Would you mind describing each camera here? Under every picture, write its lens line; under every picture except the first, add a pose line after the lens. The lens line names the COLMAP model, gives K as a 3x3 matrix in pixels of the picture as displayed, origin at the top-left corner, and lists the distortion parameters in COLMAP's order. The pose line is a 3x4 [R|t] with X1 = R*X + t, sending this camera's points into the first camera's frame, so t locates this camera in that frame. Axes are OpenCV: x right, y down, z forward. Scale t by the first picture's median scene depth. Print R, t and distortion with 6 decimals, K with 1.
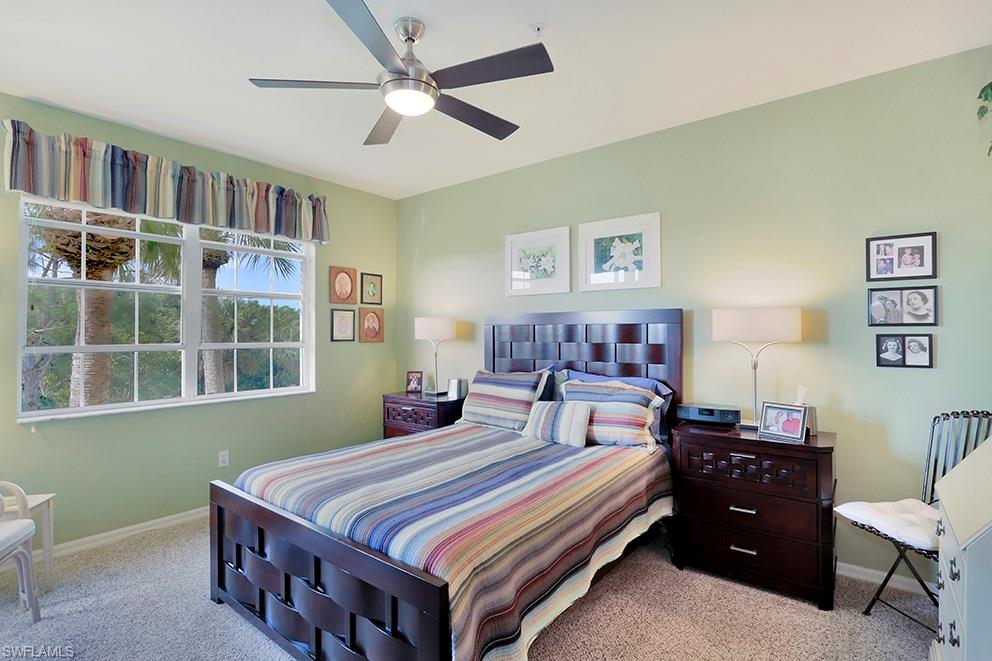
lens RADIAL K [[478.1, 0, 499.2], [0, 478.1, 328.9], [0, 0, 1]] dist [-0.021181, 0.003607]
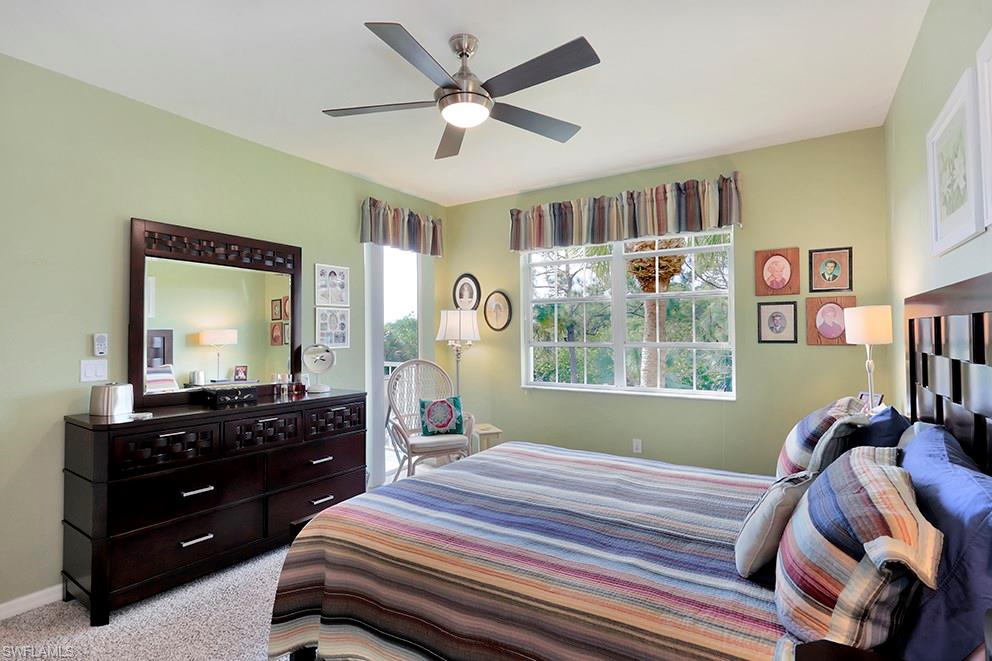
lens RADIAL K [[478.1, 0, 499.8], [0, 478.1, 329.1], [0, 0, 1]] dist [-0.021181, 0.003607]
pose [[0.087848, -0.005496, -0.996119, 0.515121], [0.016419, 0.999857, -0.004068, -0.001468], [0.995999, -0.015998, 0.087925, 0.591041]]
